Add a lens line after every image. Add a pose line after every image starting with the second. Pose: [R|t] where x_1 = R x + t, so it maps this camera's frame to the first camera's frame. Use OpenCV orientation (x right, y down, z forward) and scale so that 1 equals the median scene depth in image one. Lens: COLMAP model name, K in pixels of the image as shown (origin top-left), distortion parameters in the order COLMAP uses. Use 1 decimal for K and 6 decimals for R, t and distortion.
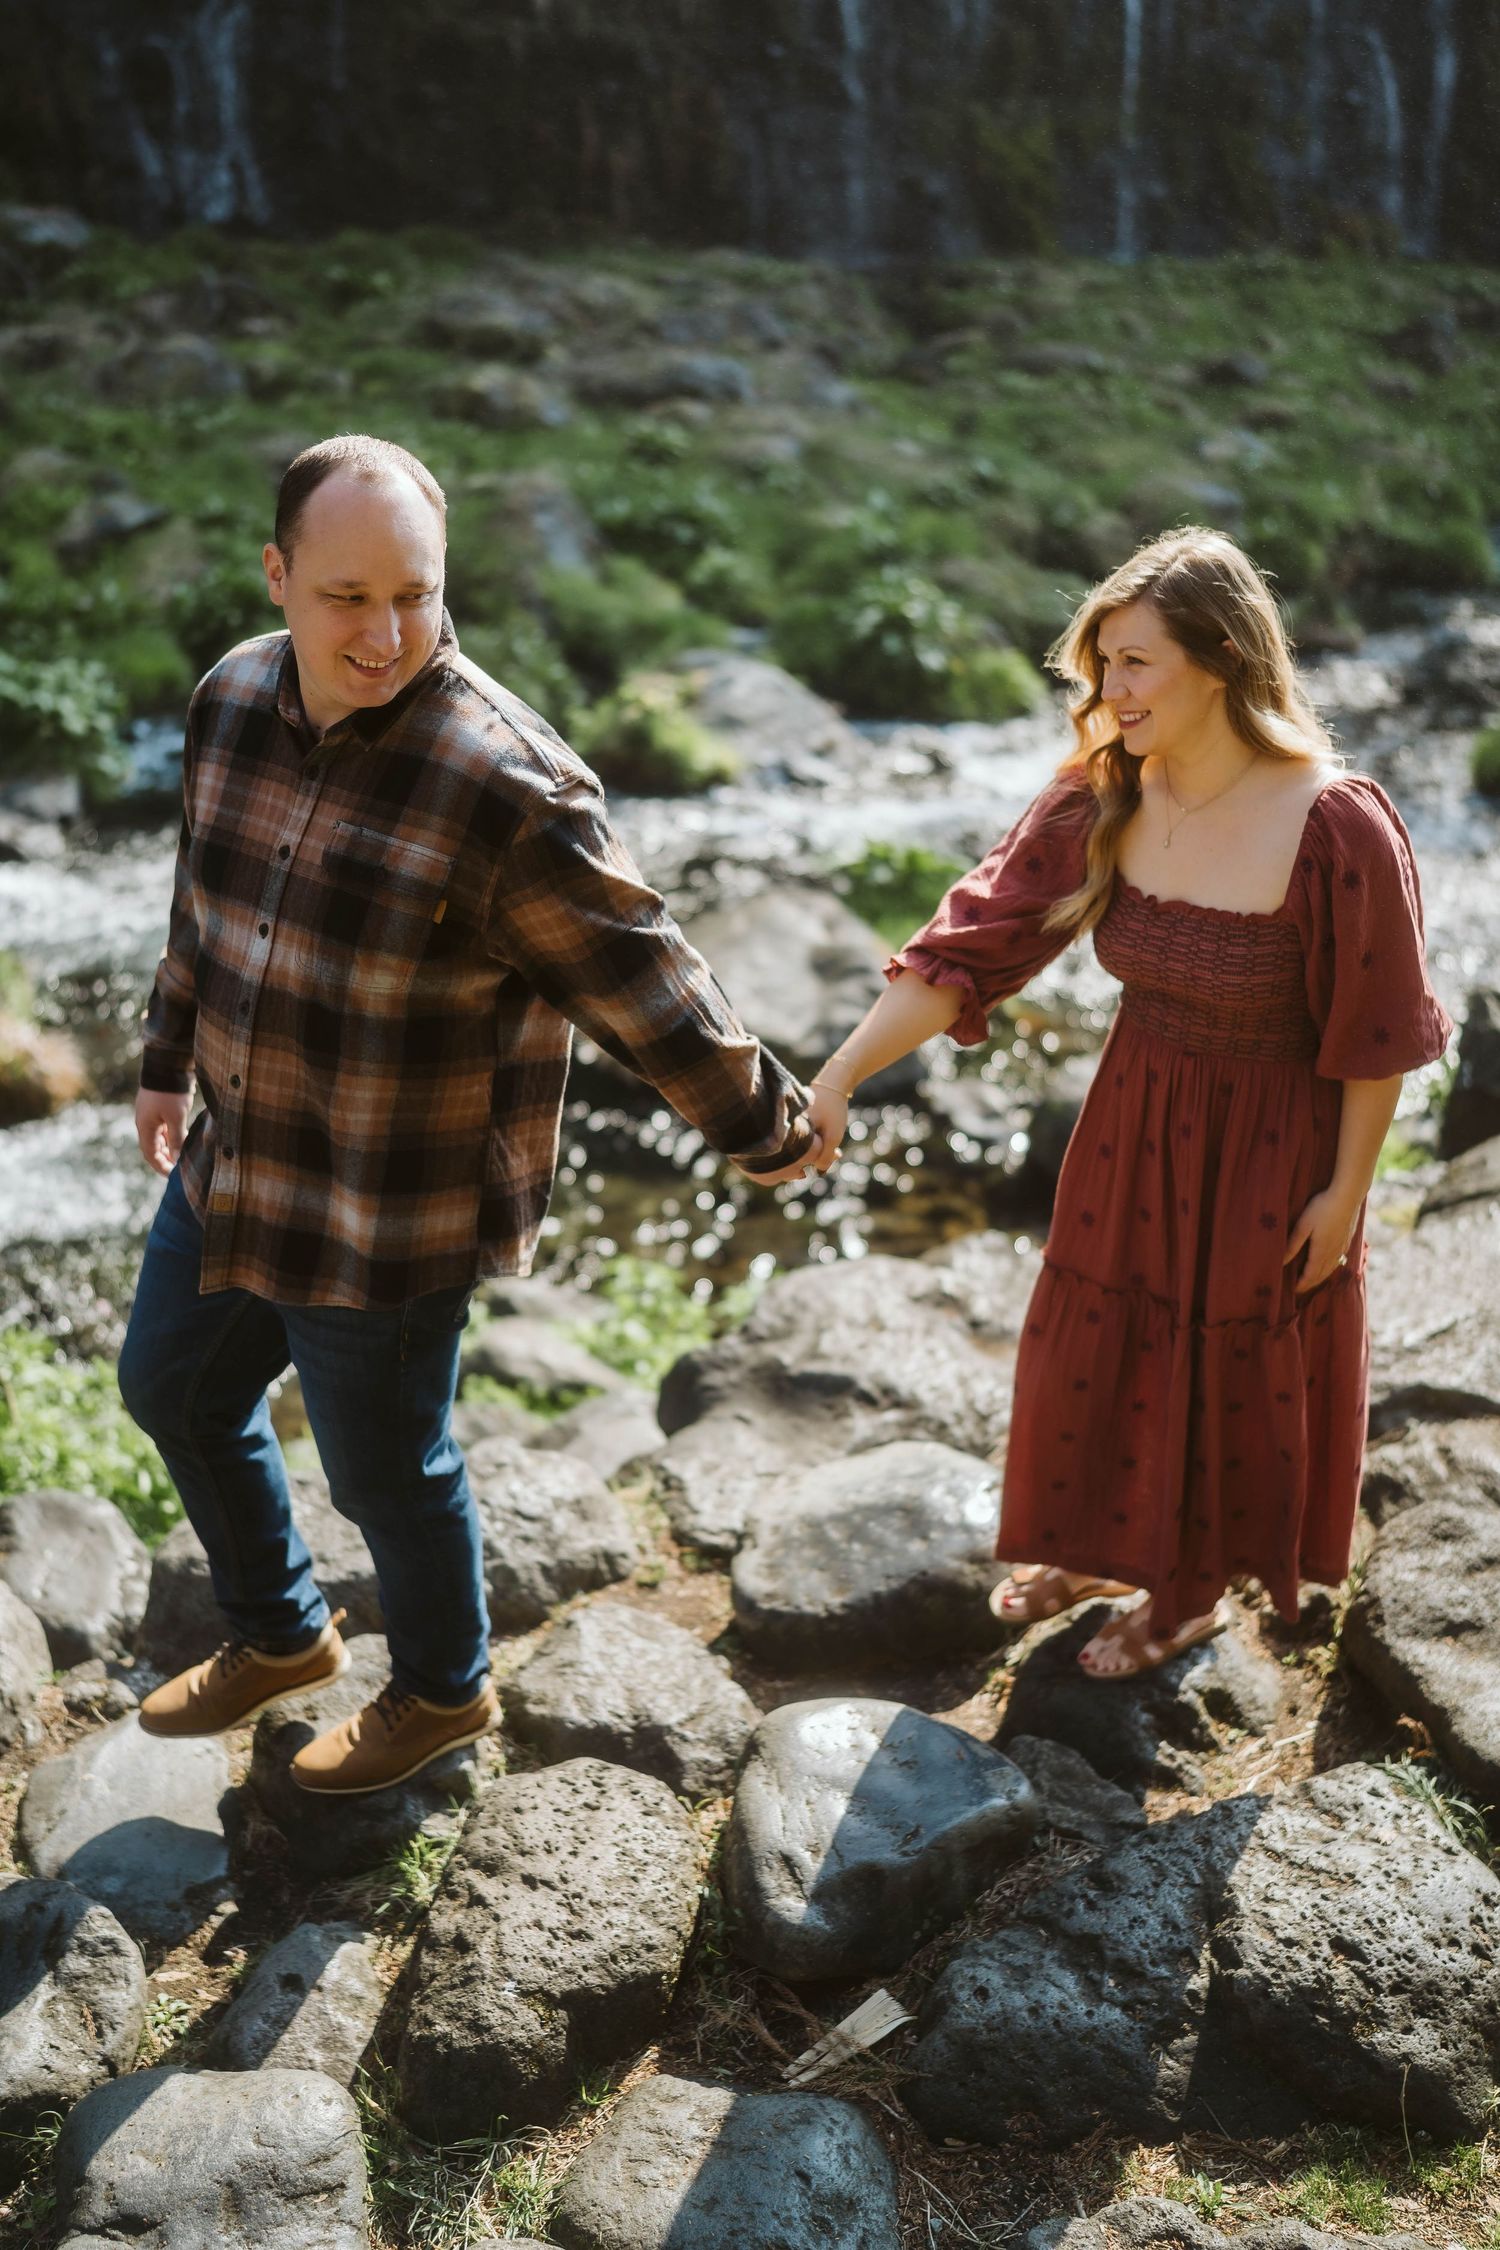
lens RADIAL K [[2146.2, 0, 742.9], [0, 2146.2, 1133.0], [0, 0, 1]] dist [-0.194227, 0.224410]
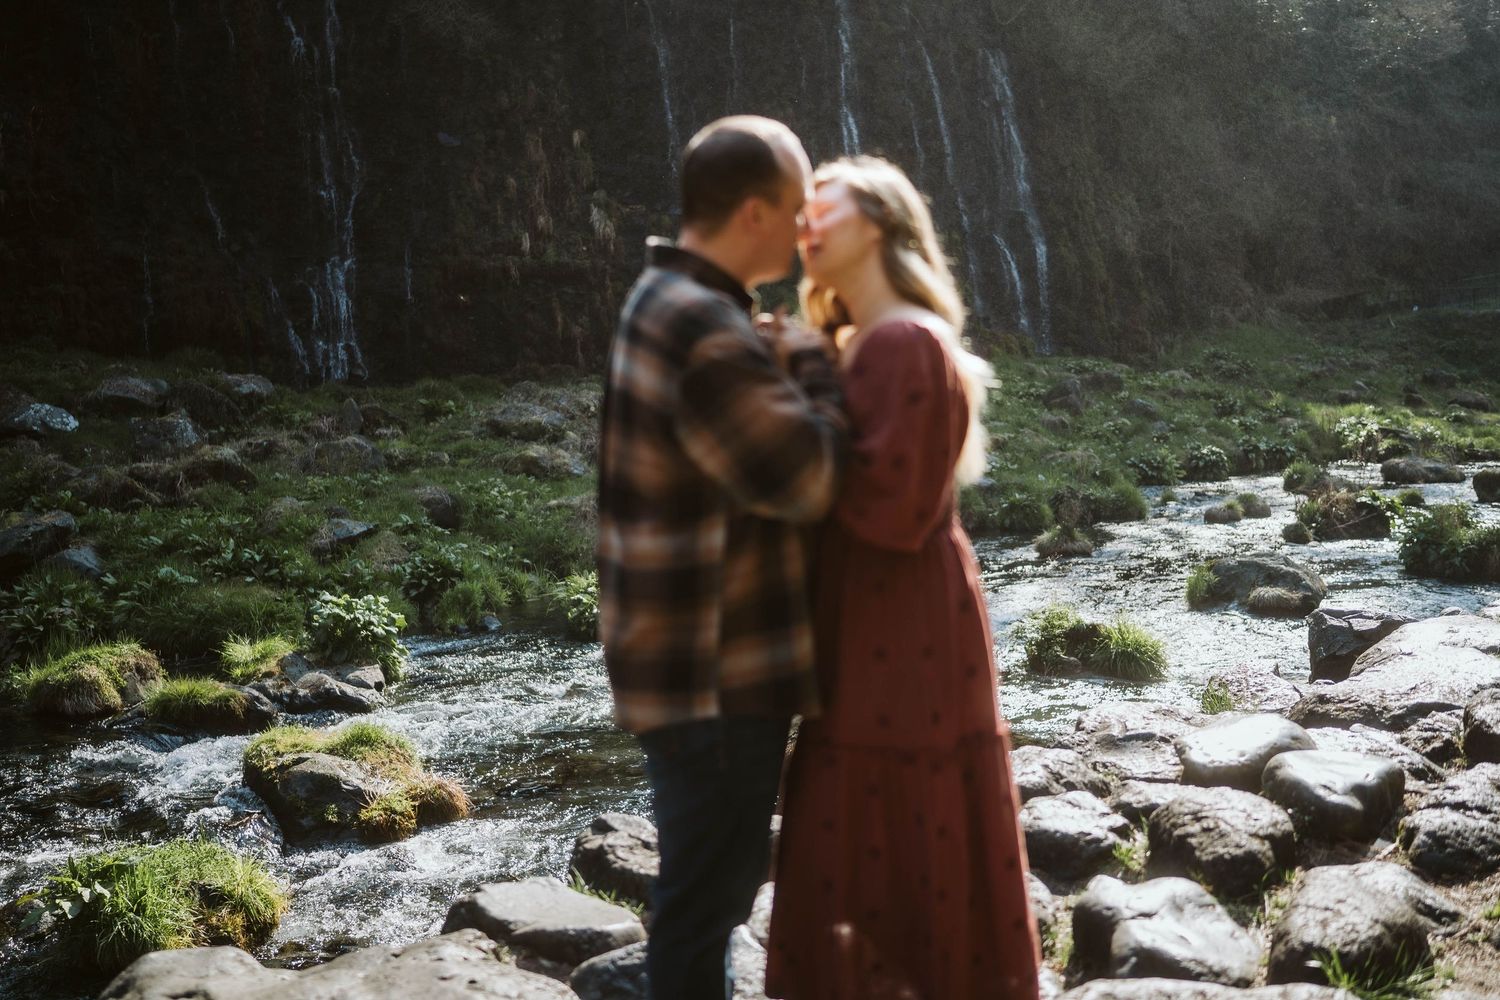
lens RADIAL K [[1424.8, 0, 755.1], [0, 1424.8, 501.9], [0, 0, 1]] dist [-0.200460, 0.222862]
pose [[0.990949, -0.079293, 0.108313, -0.081880], [0.110019, 0.942056, -0.316900, 0.052728], [-0.076909, 0.325948, 0.942254, -0.049639]]
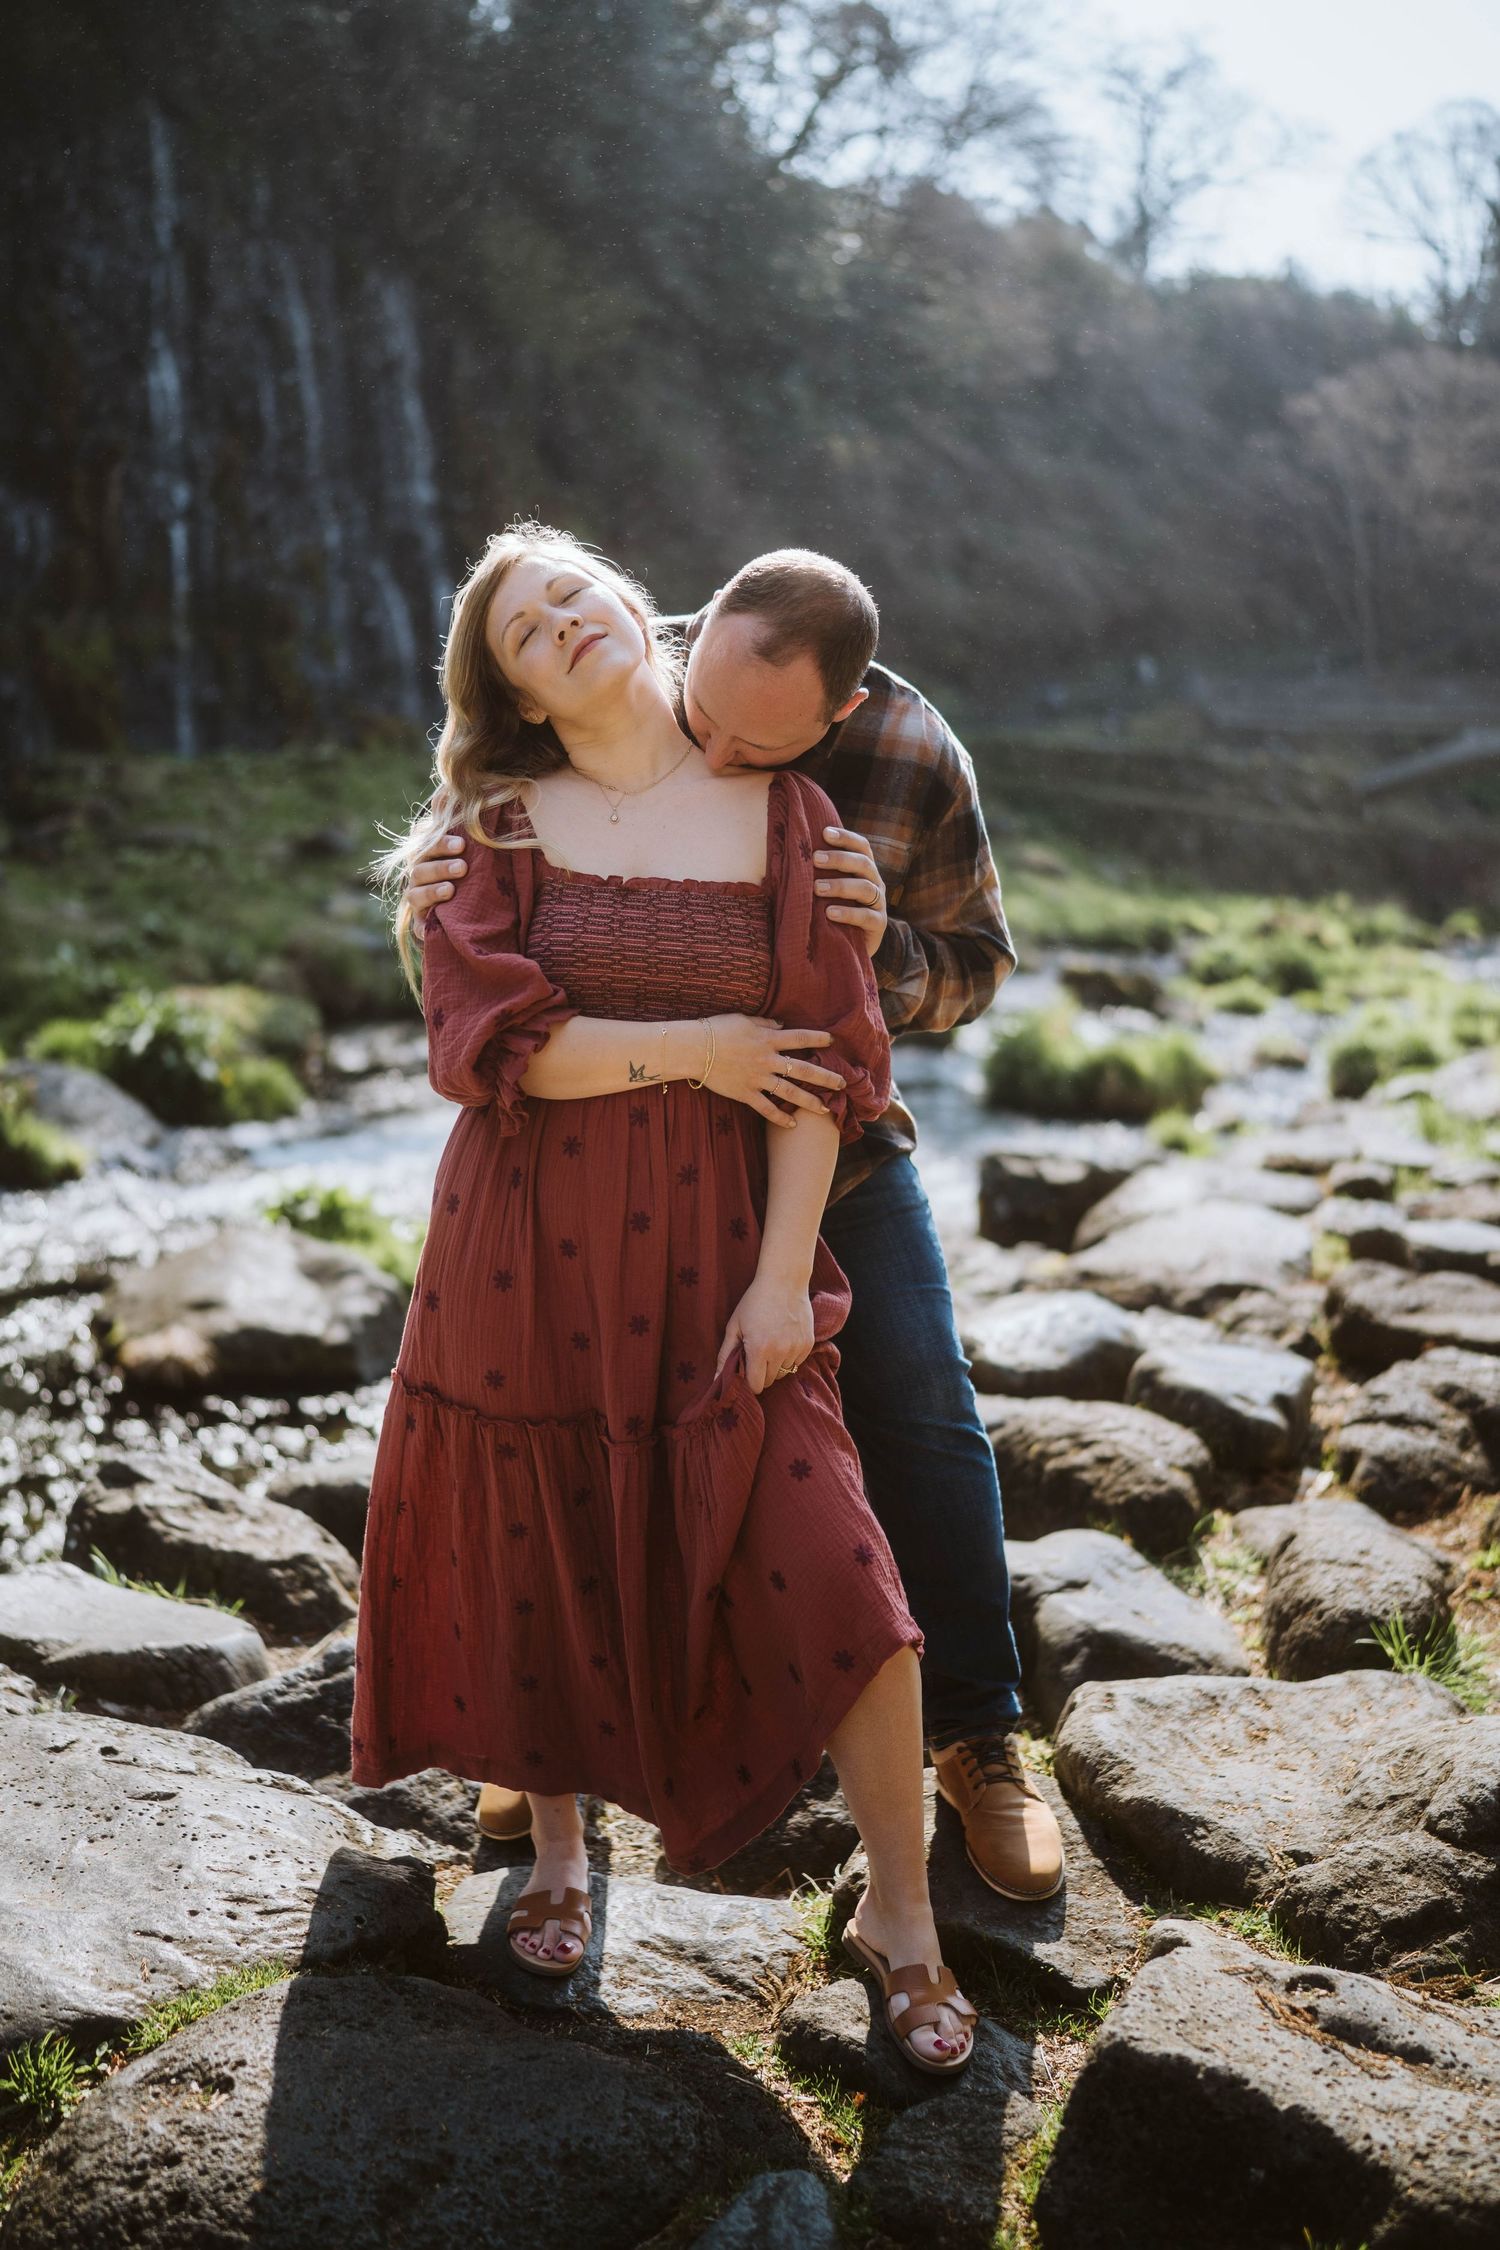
lens RADIAL K [[2150.4, 0, 746.0], [0, 2150.4, 1118.9], [0, 0, 1]] dist [-0.191184, 0.235324]
pose [[0.889550, -0.060505, 0.452814, -0.116428], [0.167696, 0.965243, -0.200461, 0.046380], [-0.424947, 0.254255, 0.868778, -0.032589]]
